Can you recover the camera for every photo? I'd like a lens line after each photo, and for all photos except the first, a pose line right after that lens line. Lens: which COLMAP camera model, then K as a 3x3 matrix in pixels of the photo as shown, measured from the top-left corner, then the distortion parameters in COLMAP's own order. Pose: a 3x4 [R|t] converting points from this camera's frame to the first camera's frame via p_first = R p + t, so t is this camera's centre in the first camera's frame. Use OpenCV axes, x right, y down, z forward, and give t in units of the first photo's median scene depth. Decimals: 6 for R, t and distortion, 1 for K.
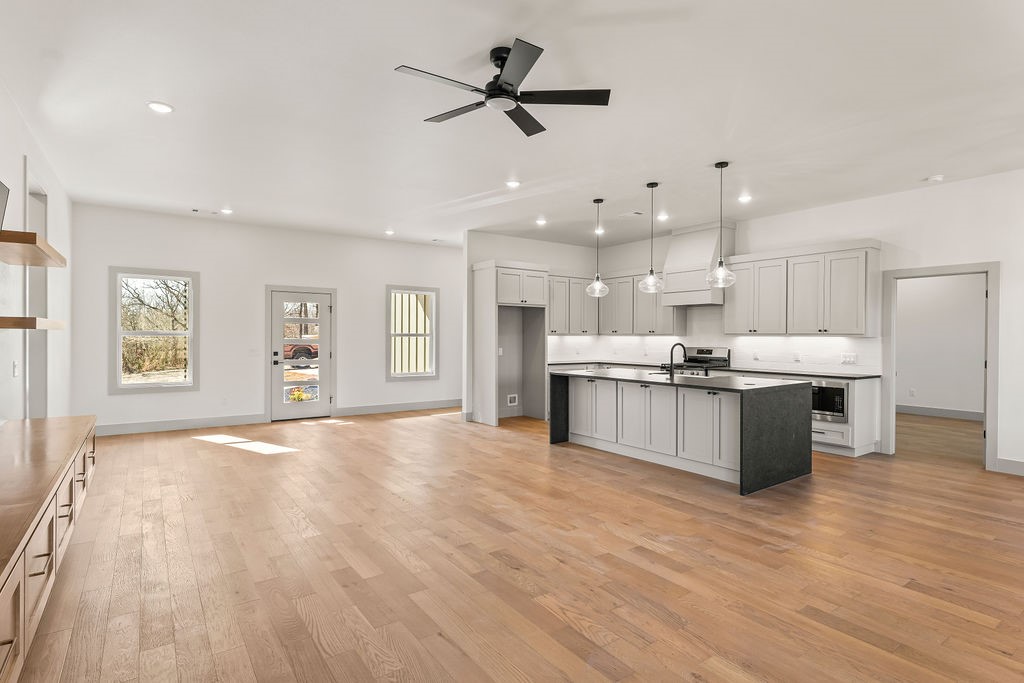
lens RADIAL K [[514.1, 0, 505.8], [0, 514.1, 340.4], [0, 0, 1]] dist [-0.001432, -0.000040]
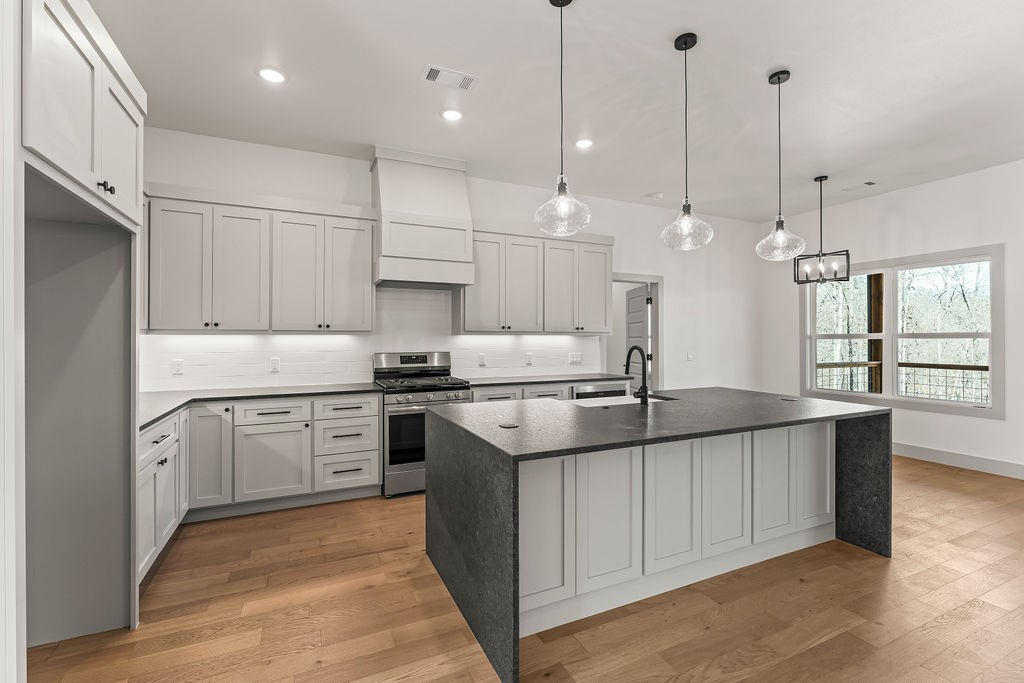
lens RADIAL K [[445.6, 0, 505.7], [0, 445.6, 336.5], [0, 0, 1]] dist [-0.000009, -0.000380]
pose [[0.179526, -0.001173, 0.983753, -0.159506], [0.009844, 0.999951, -0.000604, -0.005567], [-0.983704, 0.009793, 0.179528, 0.927002]]
